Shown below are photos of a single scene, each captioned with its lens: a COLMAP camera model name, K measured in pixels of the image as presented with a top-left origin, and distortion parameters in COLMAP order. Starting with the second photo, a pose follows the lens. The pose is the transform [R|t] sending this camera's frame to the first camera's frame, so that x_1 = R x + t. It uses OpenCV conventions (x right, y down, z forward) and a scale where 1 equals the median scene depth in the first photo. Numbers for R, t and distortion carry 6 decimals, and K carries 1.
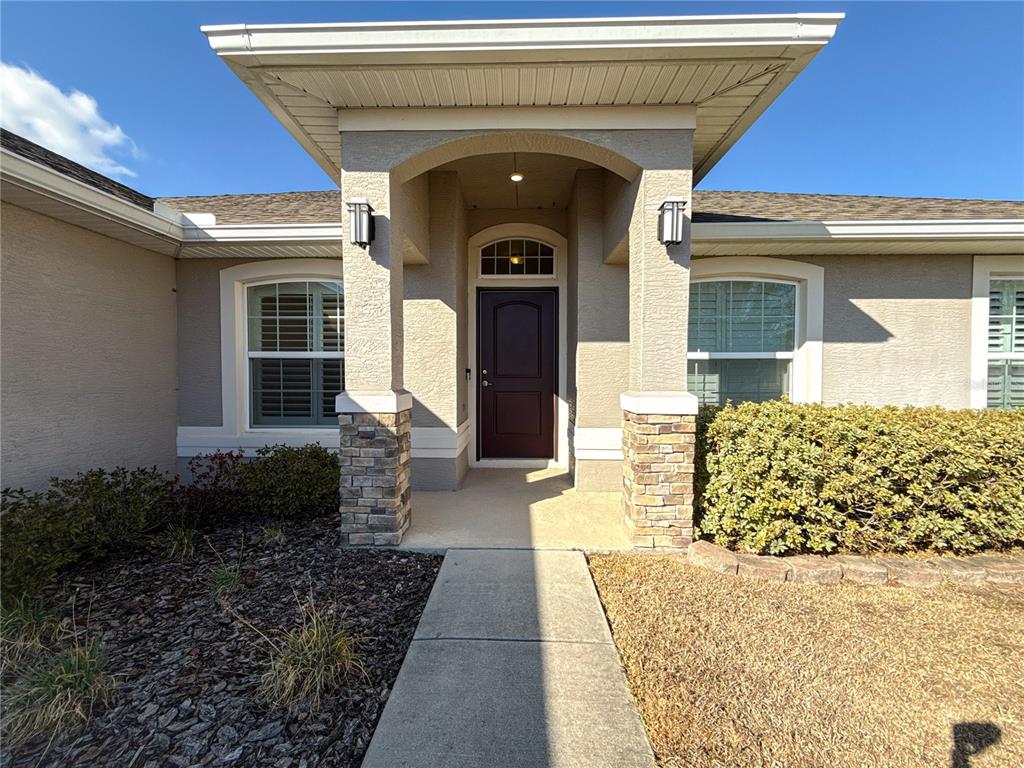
lens RADIAL K [[410.7, 0, 515.5], [0, 410.7, 384.4], [0, 0, 1]] dist [0.000906, -0.000396]
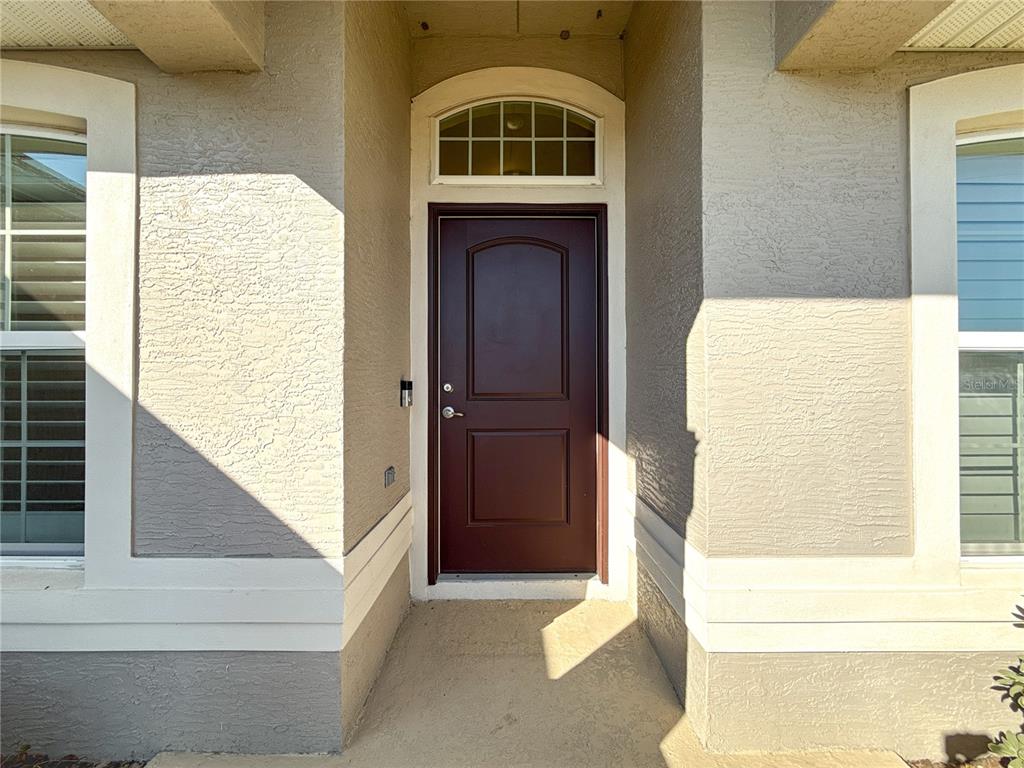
lens RADIAL K [[410.7, 0, 508.1], [0, 410.7, 383.2], [0, 0, 1]] dist [0.000906, -0.000396]
pose [[0.999970, -0.001984, 0.007532, -0.012001], [0.002243, 0.999402, -0.034508, -0.023140], [-0.007459, 0.034524, 0.999376, 0.649894]]
